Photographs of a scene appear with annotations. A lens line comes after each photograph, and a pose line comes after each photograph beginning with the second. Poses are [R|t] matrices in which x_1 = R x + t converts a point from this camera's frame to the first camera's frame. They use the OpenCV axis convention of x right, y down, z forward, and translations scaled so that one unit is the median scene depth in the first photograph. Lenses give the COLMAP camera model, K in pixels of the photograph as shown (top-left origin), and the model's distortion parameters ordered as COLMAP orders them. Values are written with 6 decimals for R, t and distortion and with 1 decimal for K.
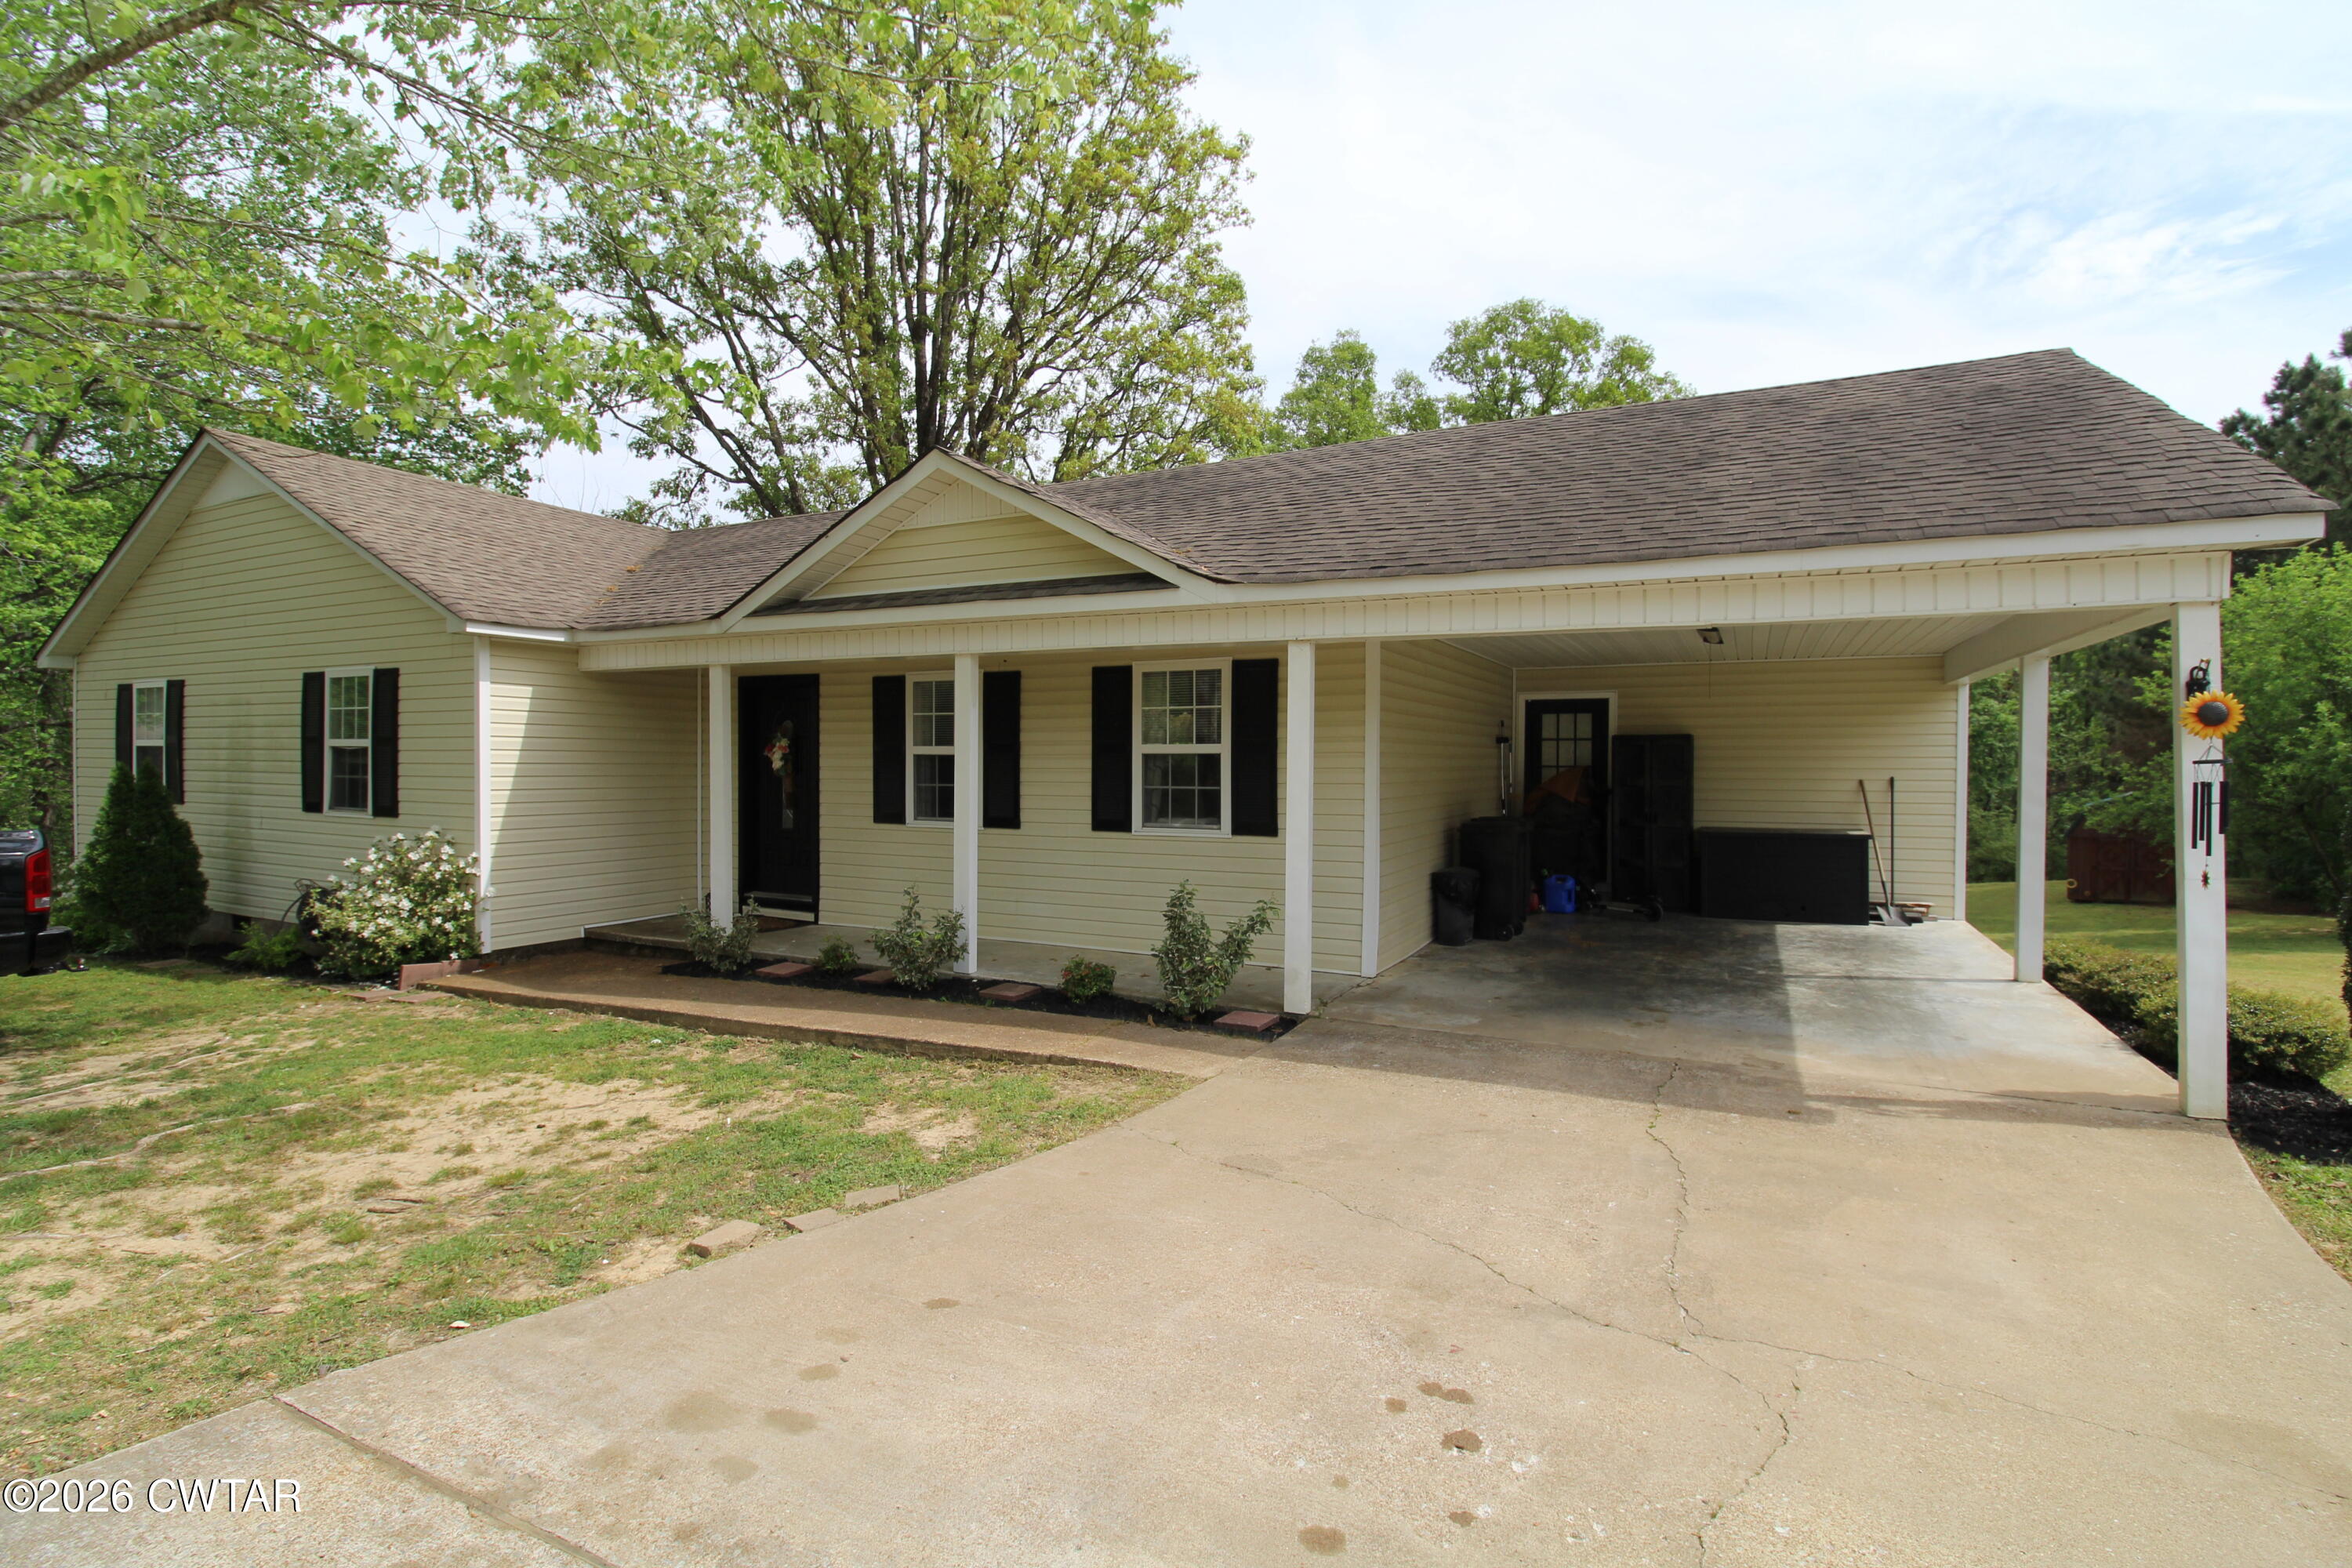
lens RADIAL K [[1108.2, 0, 1183.3], [0, 1108.2, 764.8], [0, 0, 1]] dist [-0.005188, -0.010316]
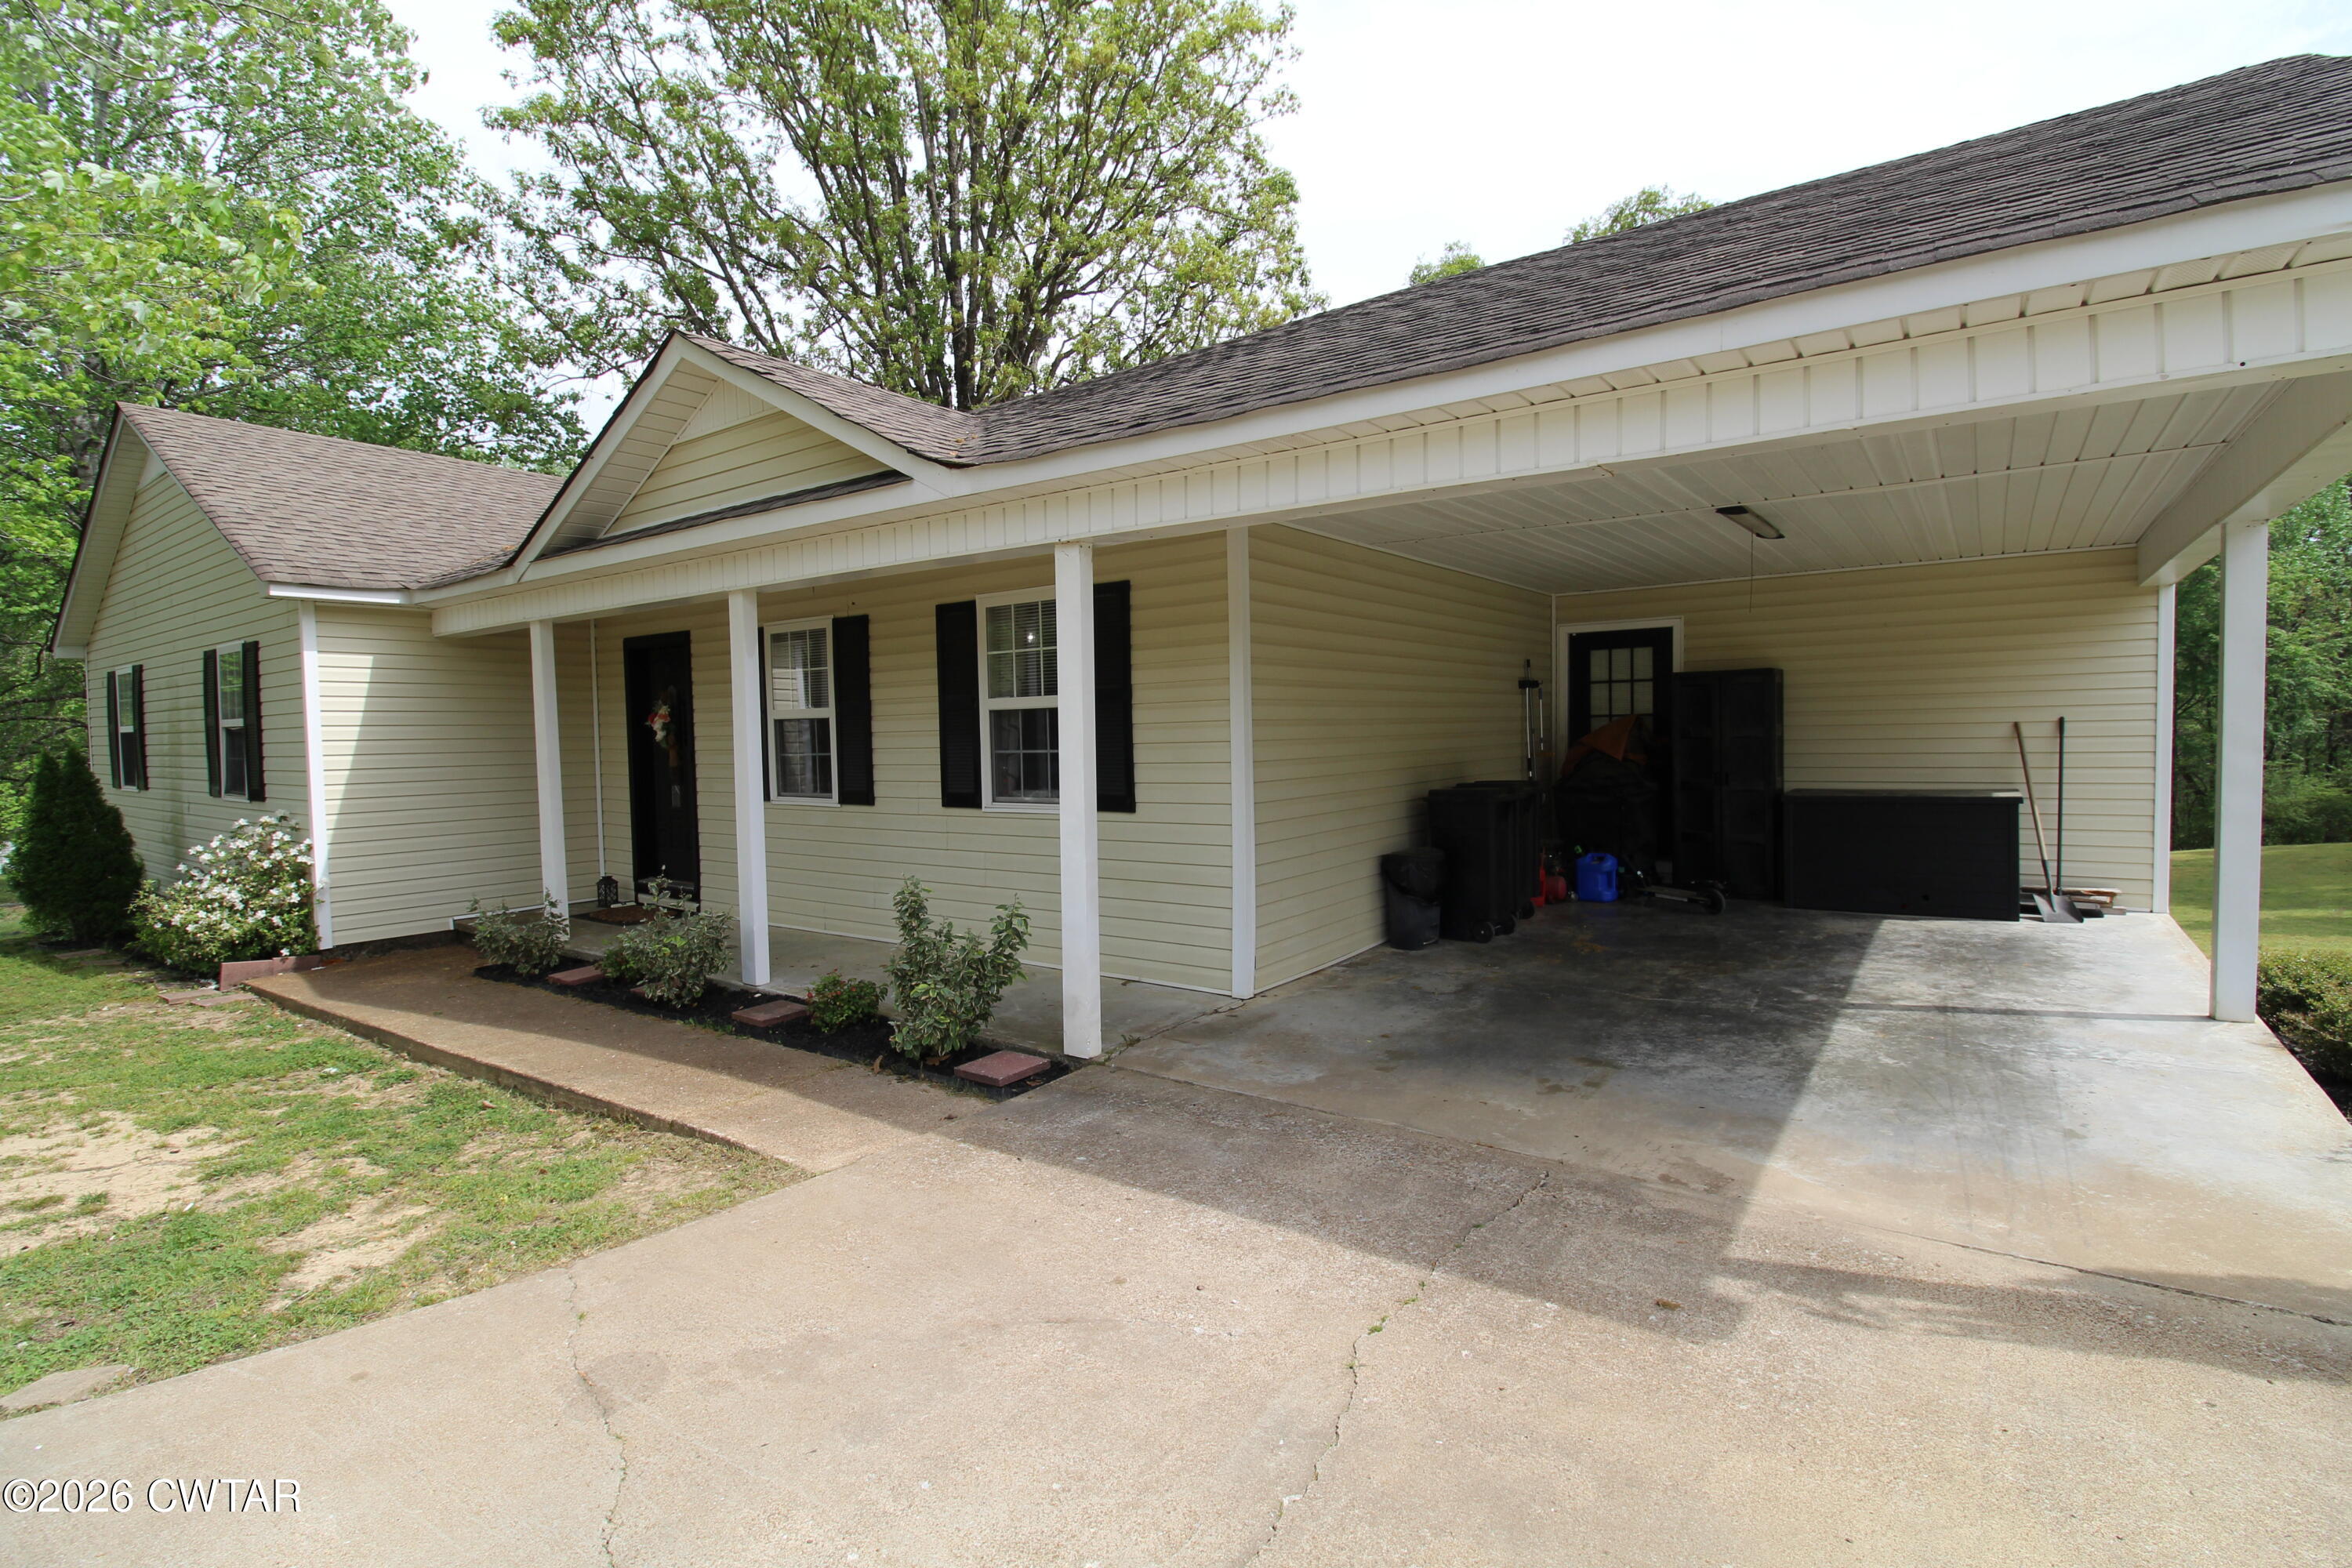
lens RADIAL K [[1108.2, 0, 1178.1], [0, 1108.2, 764.4], [0, 0, 1]] dist [-0.005188, -0.010316]
pose [[0.986789, -0.019116, -0.160878, 0.228076], [0.023835, 0.999339, 0.027452, 0.010497], [0.160247, -0.030924, 0.986592, 0.234826]]
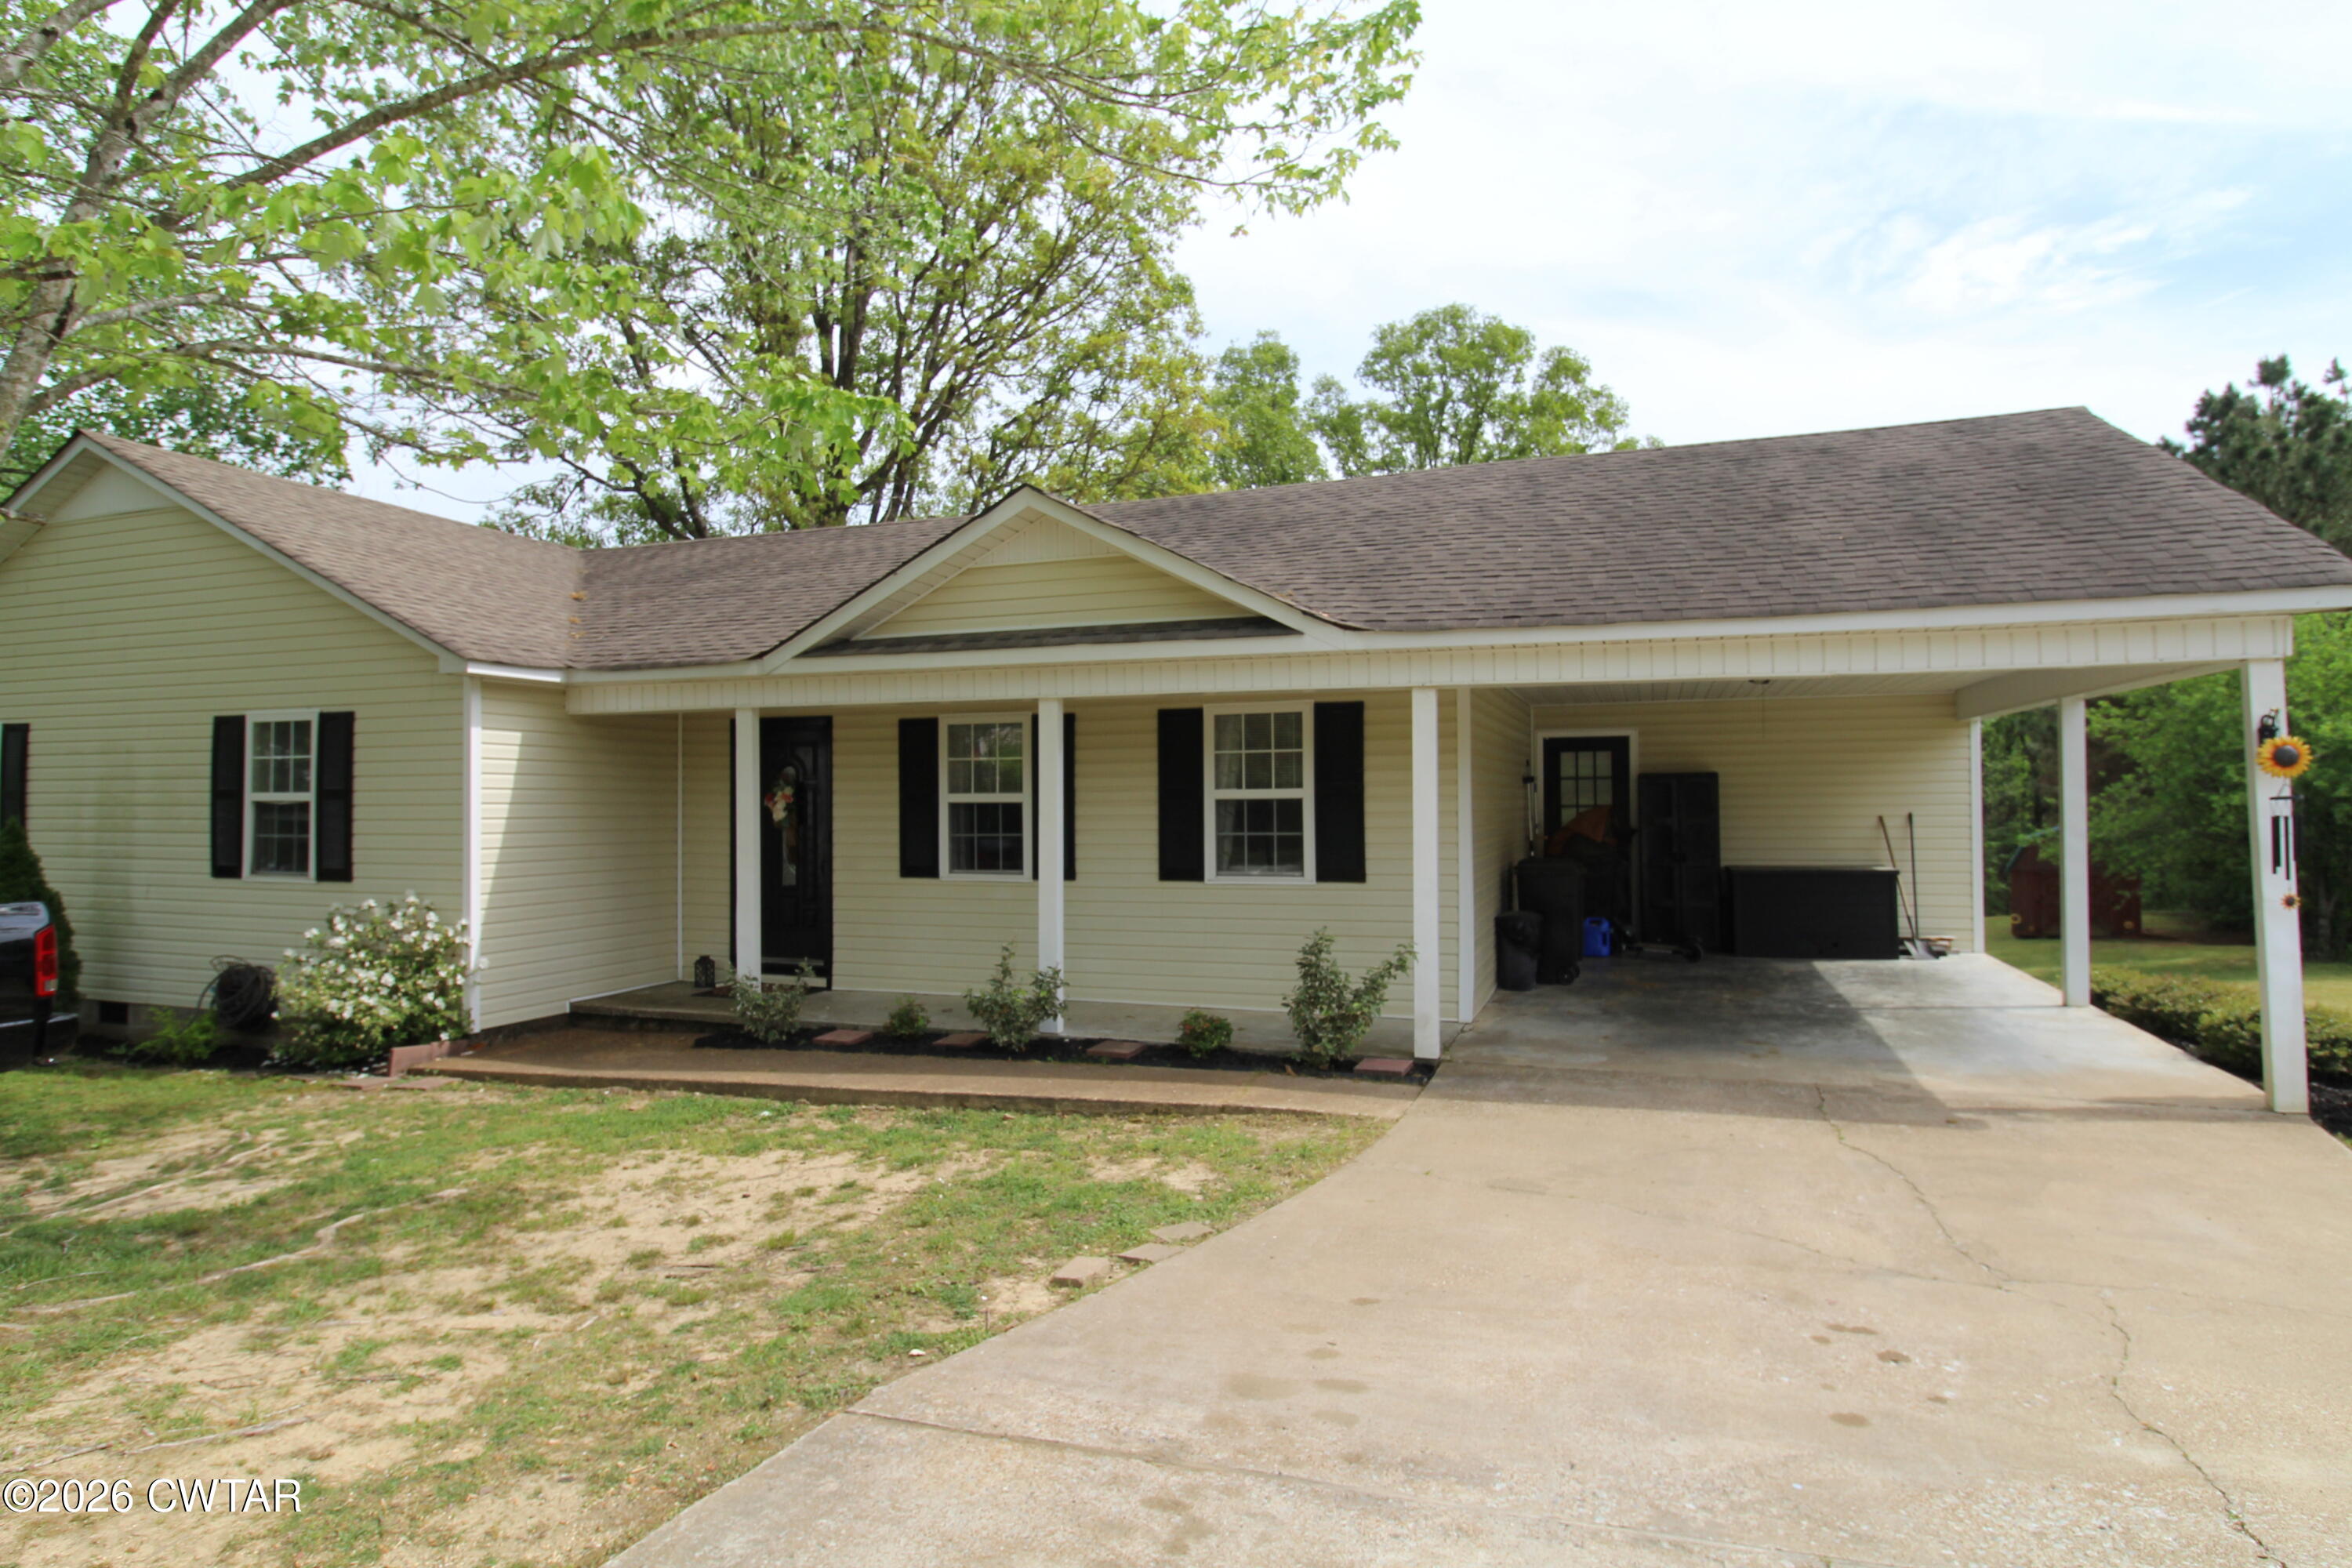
lens RADIAL K [[1273.4, 0, 1186.5], [0, 1273.4, 766.8], [0, 0, 1]] dist [-0.001567, -0.007400]
pose [[0.992446, -0.008822, 0.122363, -0.200198], [0.012569, 0.999474, -0.029881, -0.005732], [-0.122035, 0.031193, 0.992036, -0.097863]]
